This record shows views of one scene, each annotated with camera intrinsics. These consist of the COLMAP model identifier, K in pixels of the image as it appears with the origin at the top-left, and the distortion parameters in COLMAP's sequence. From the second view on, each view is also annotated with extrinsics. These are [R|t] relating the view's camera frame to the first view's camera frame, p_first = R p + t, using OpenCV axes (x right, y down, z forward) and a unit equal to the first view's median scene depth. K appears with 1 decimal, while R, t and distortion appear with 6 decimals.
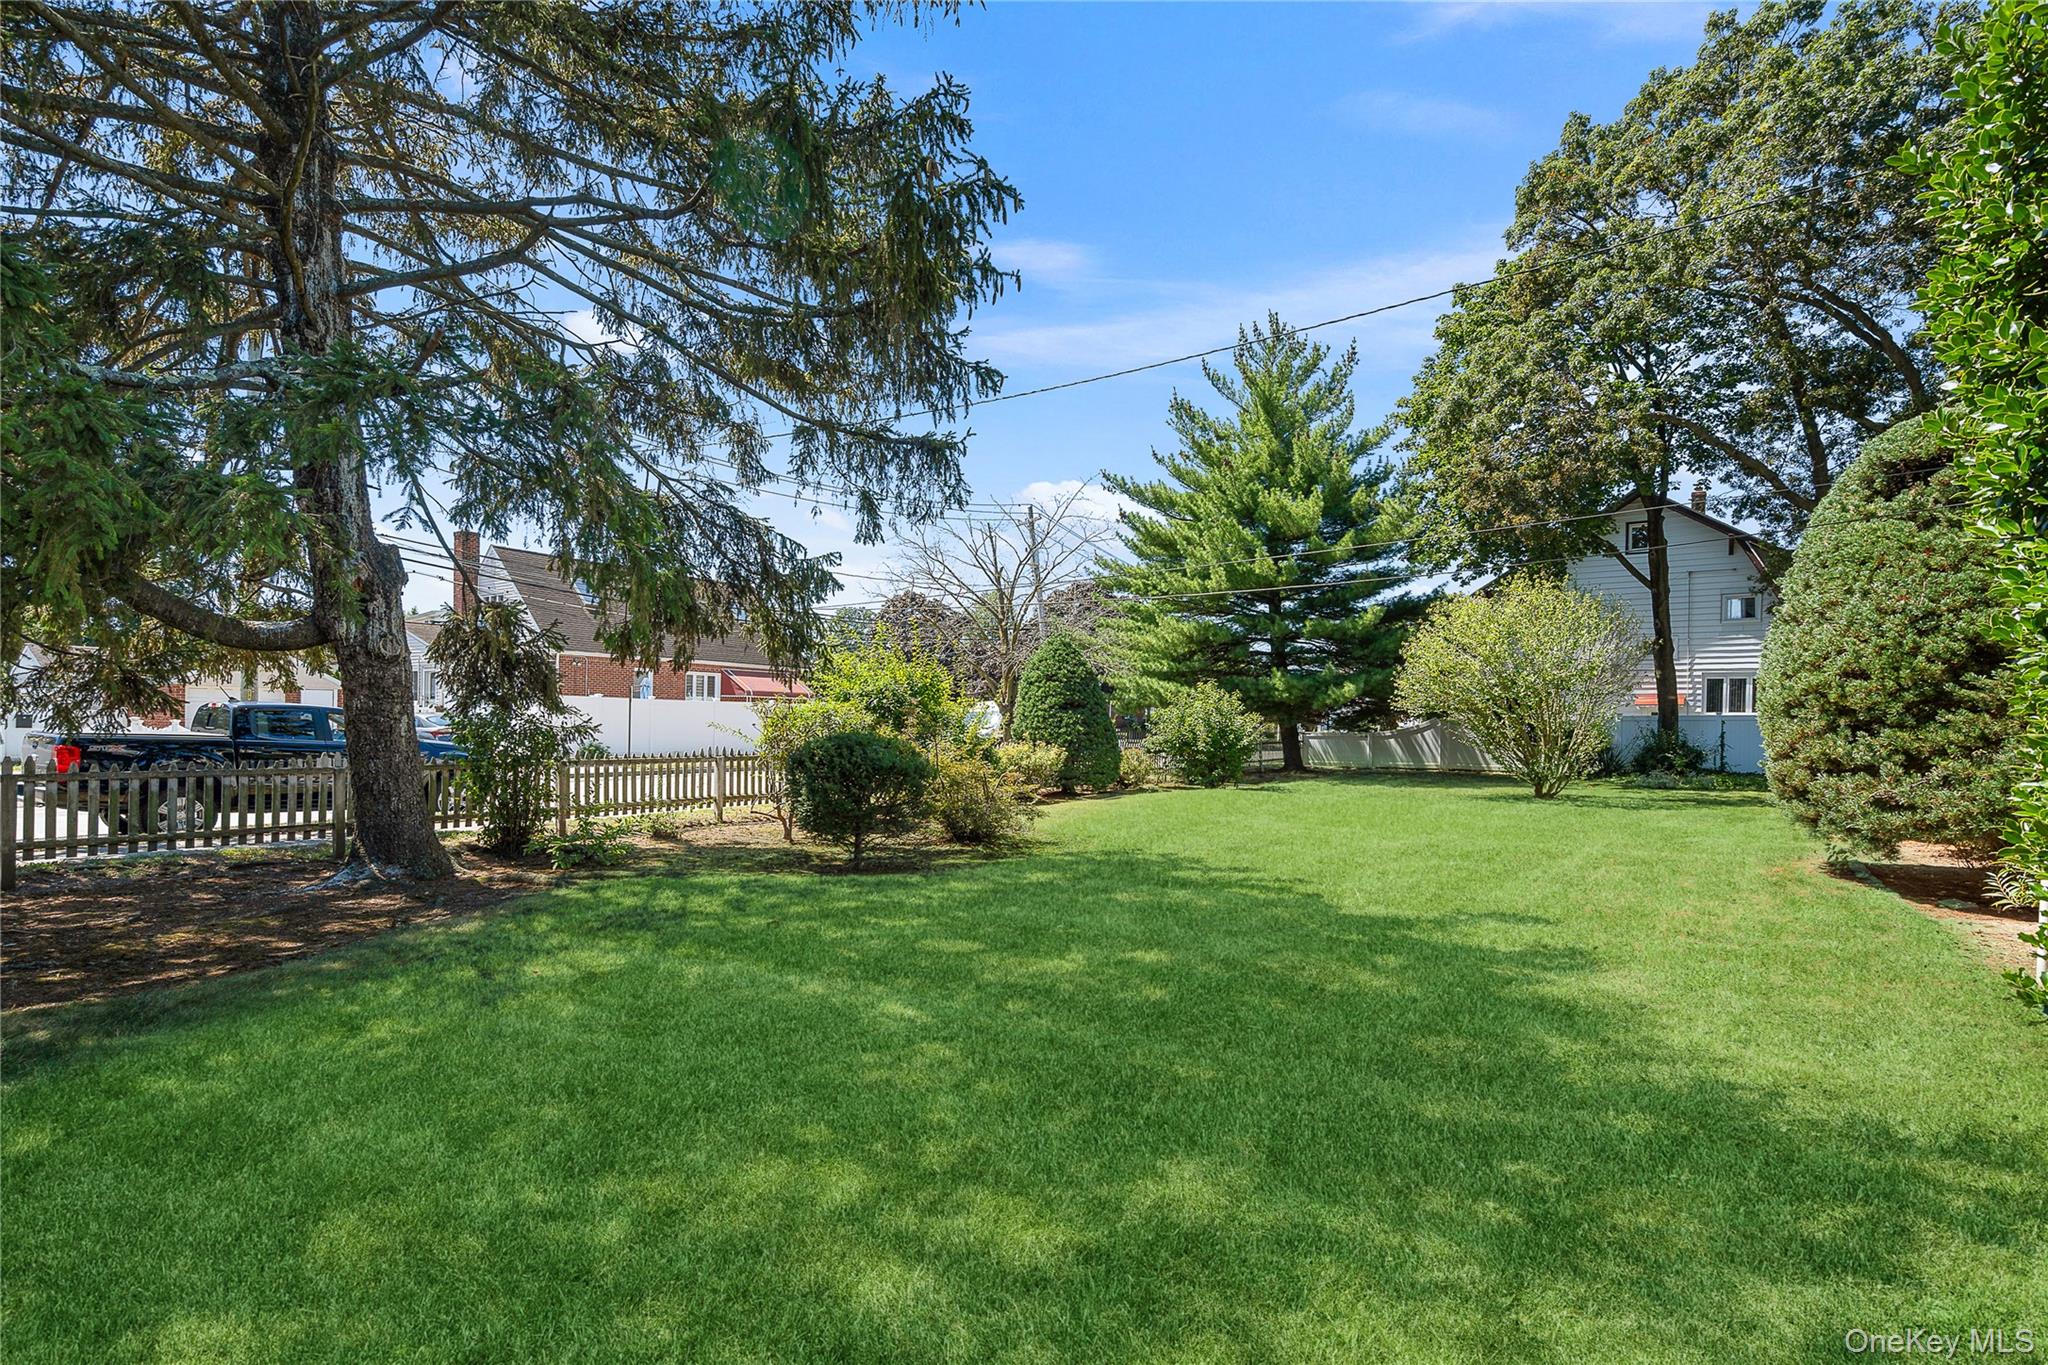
lens RADIAL K [[941.3, 0, 1024.0], [0, 941.3, 682.5], [0, 0, 1]] dist [0.000546, -0.000117]
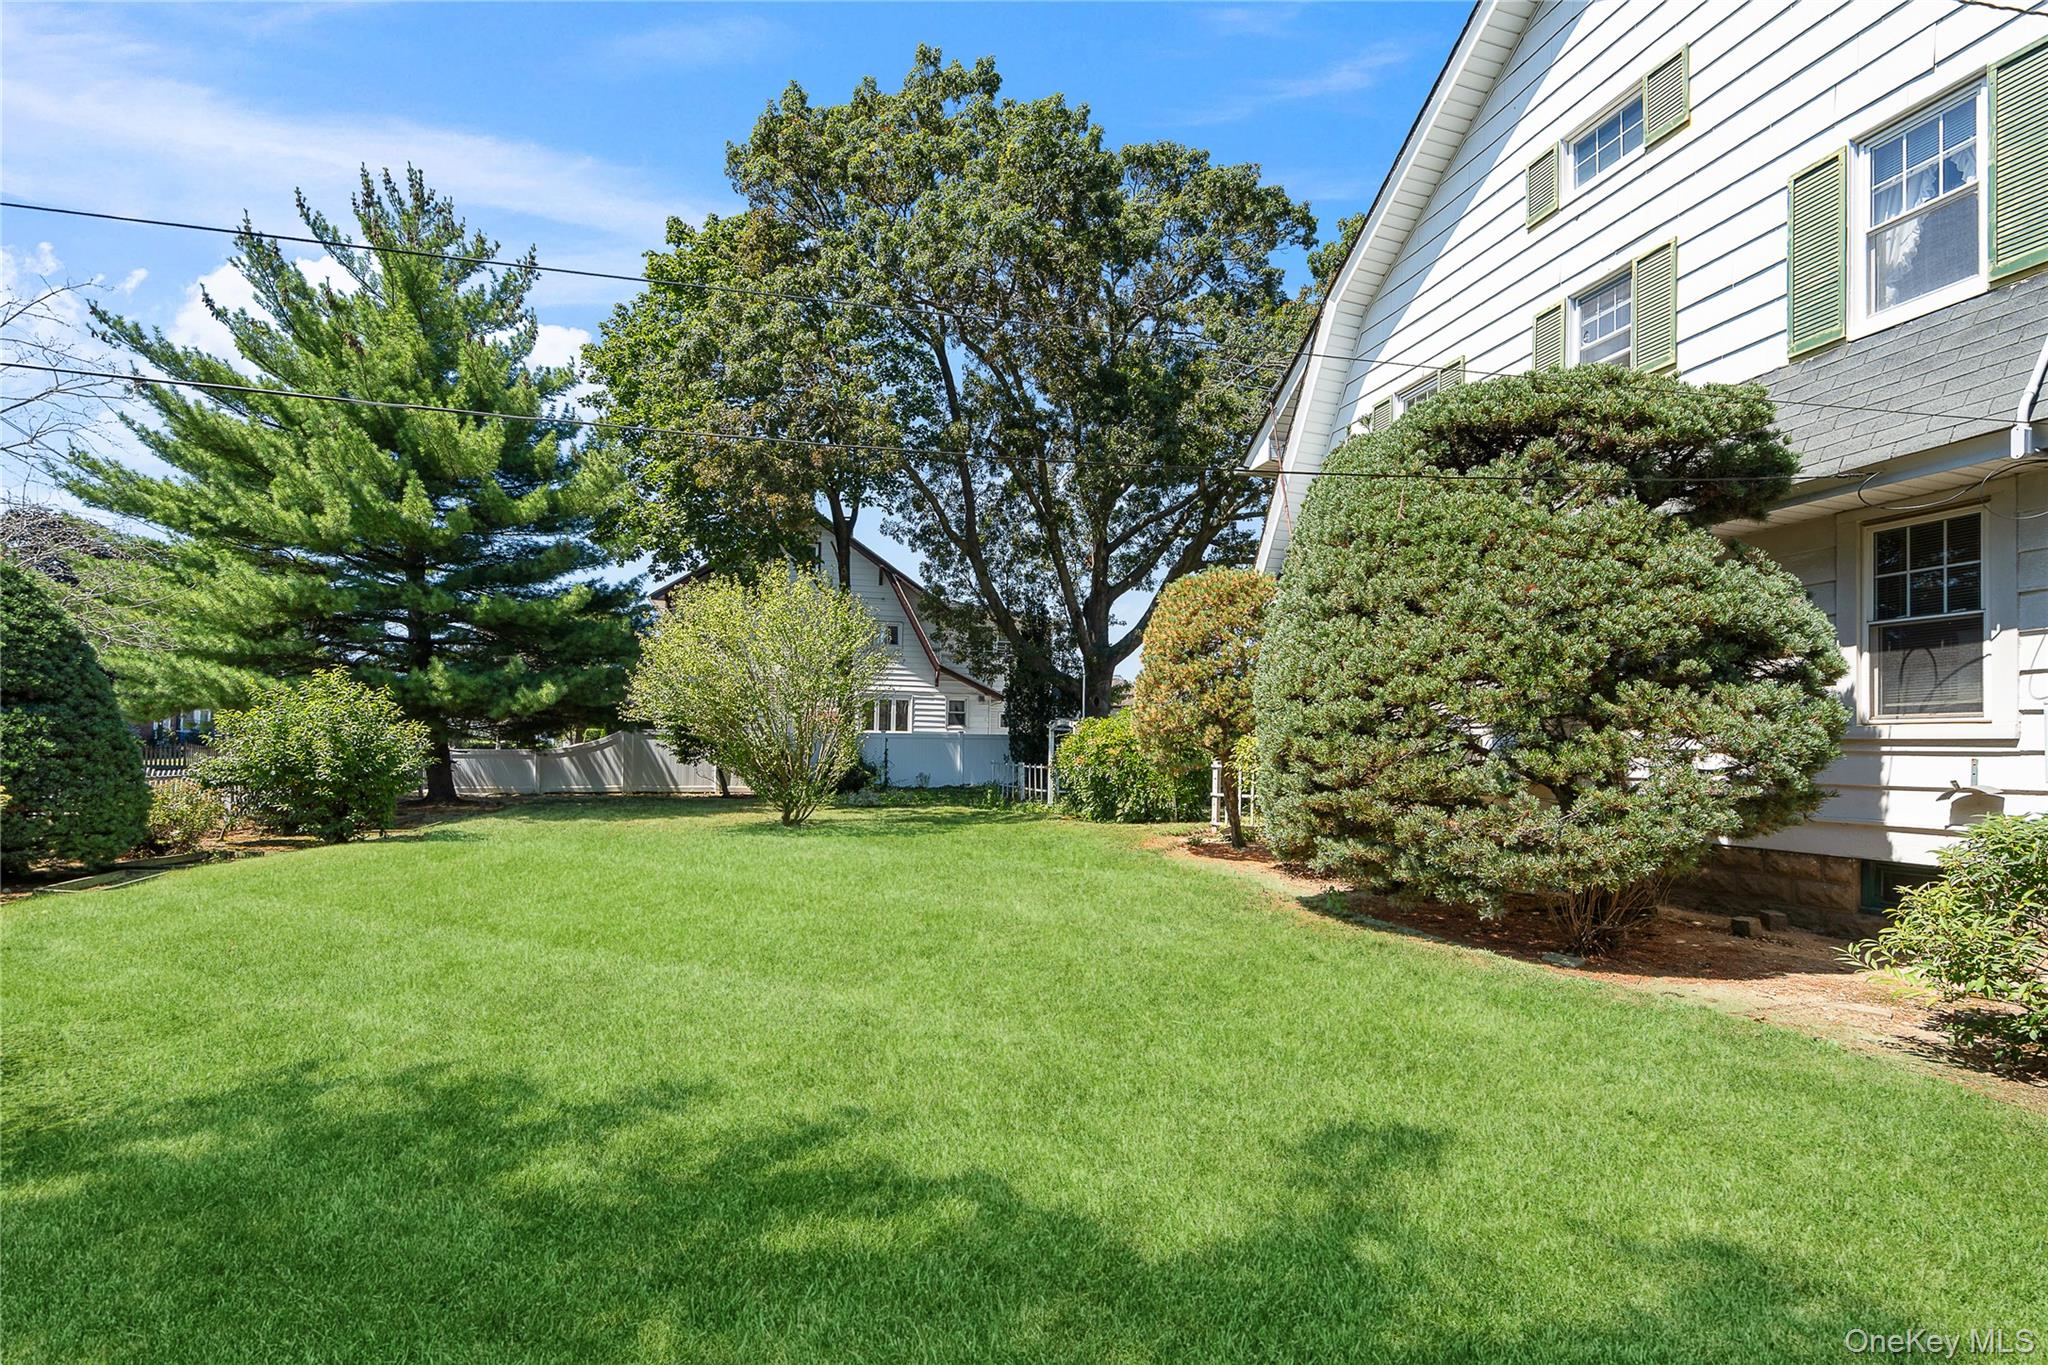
lens RADIAL K [[985.1, 0, 1022.3], [0, 985.1, 740.4], [0, 0, 1]] dist [0.001194, 0.000358]
pose [[0.657152, 0.004676, 0.753744, 0.004009], [-0.038847, 0.998862, 0.027673, 0.007783], [-0.752757, -0.047466, 0.656585, 0.174501]]
